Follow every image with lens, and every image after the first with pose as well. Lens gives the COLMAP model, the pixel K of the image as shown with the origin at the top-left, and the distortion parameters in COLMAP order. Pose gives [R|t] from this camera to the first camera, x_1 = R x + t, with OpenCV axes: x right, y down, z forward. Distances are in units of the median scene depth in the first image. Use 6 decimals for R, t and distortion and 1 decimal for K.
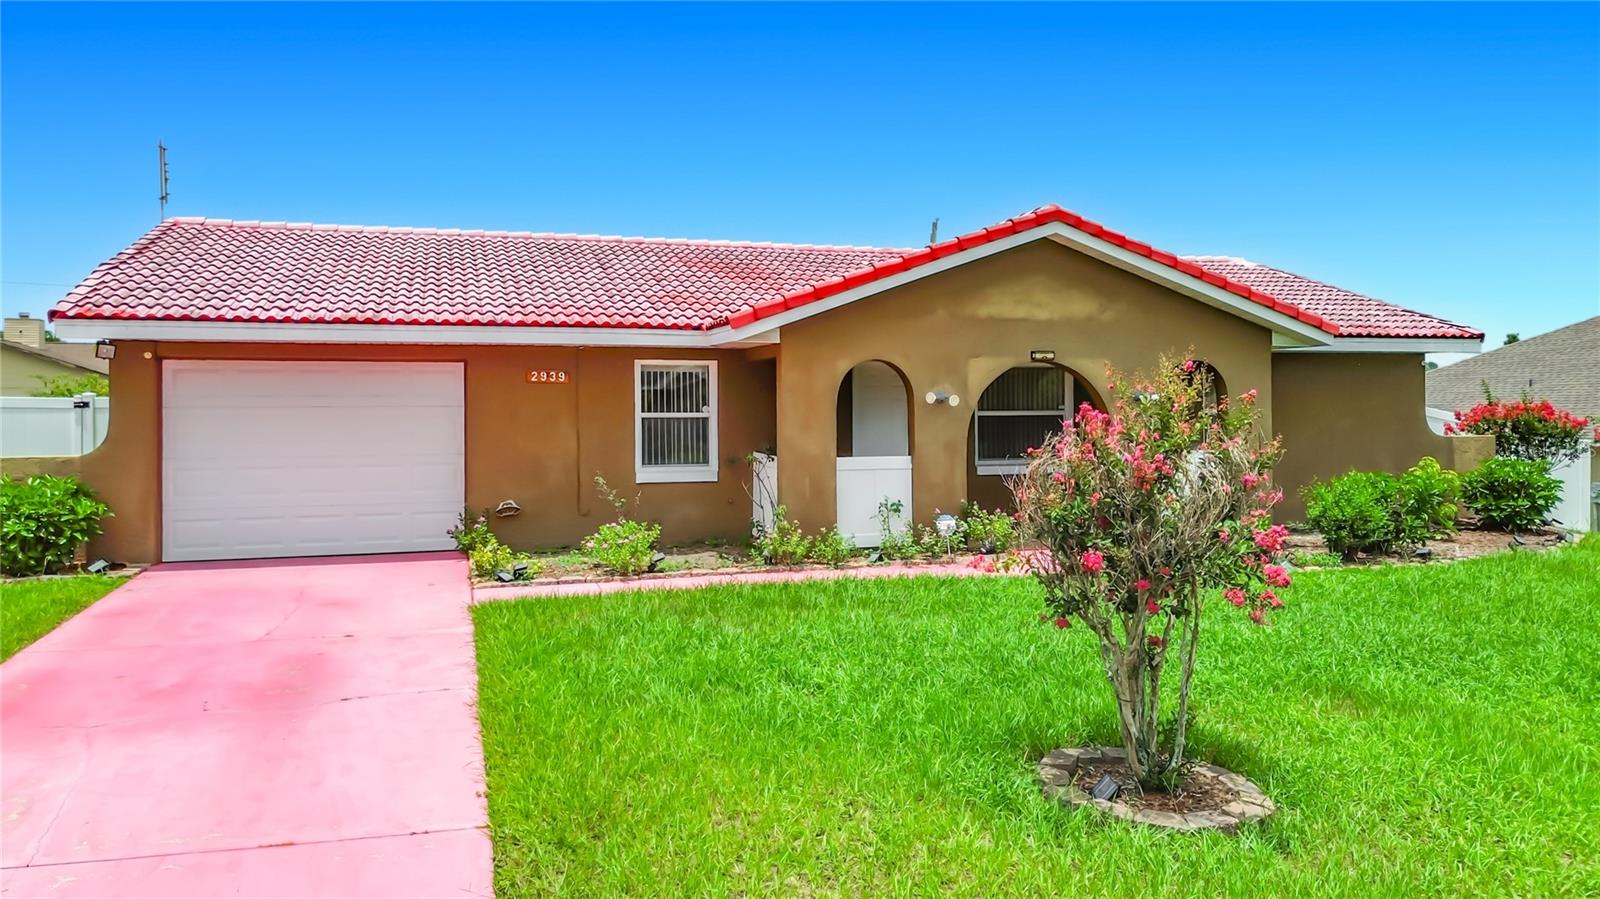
lens RADIAL K [[1267.9, 0, 808.7], [0, 1267.9, 439.4], [0, 0, 1]] dist [0.053679, -0.003796]
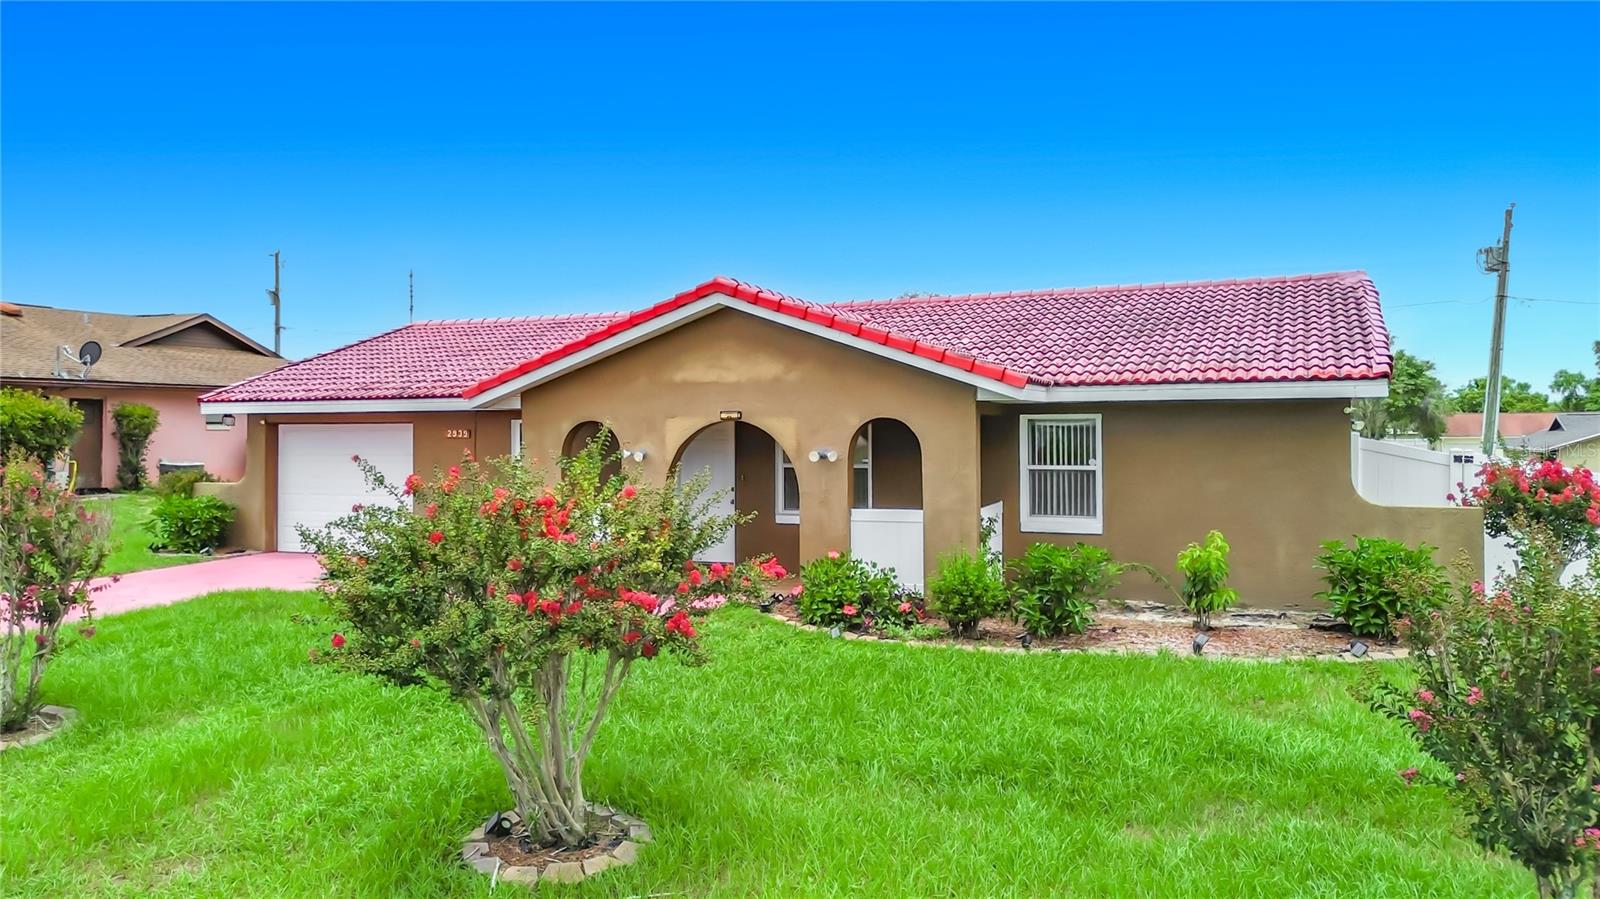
lens RADIAL K [[1165.6, 0, 805.0], [0, 1165.6, 458.9], [0, 0, 1]] dist [0.031498, -0.058352]
pose [[0.755648, 0.013515, -0.654839, 0.868235], [-0.029622, 0.999469, -0.013554, -0.016869], [0.654308, 0.029640, 0.755647, 0.287827]]
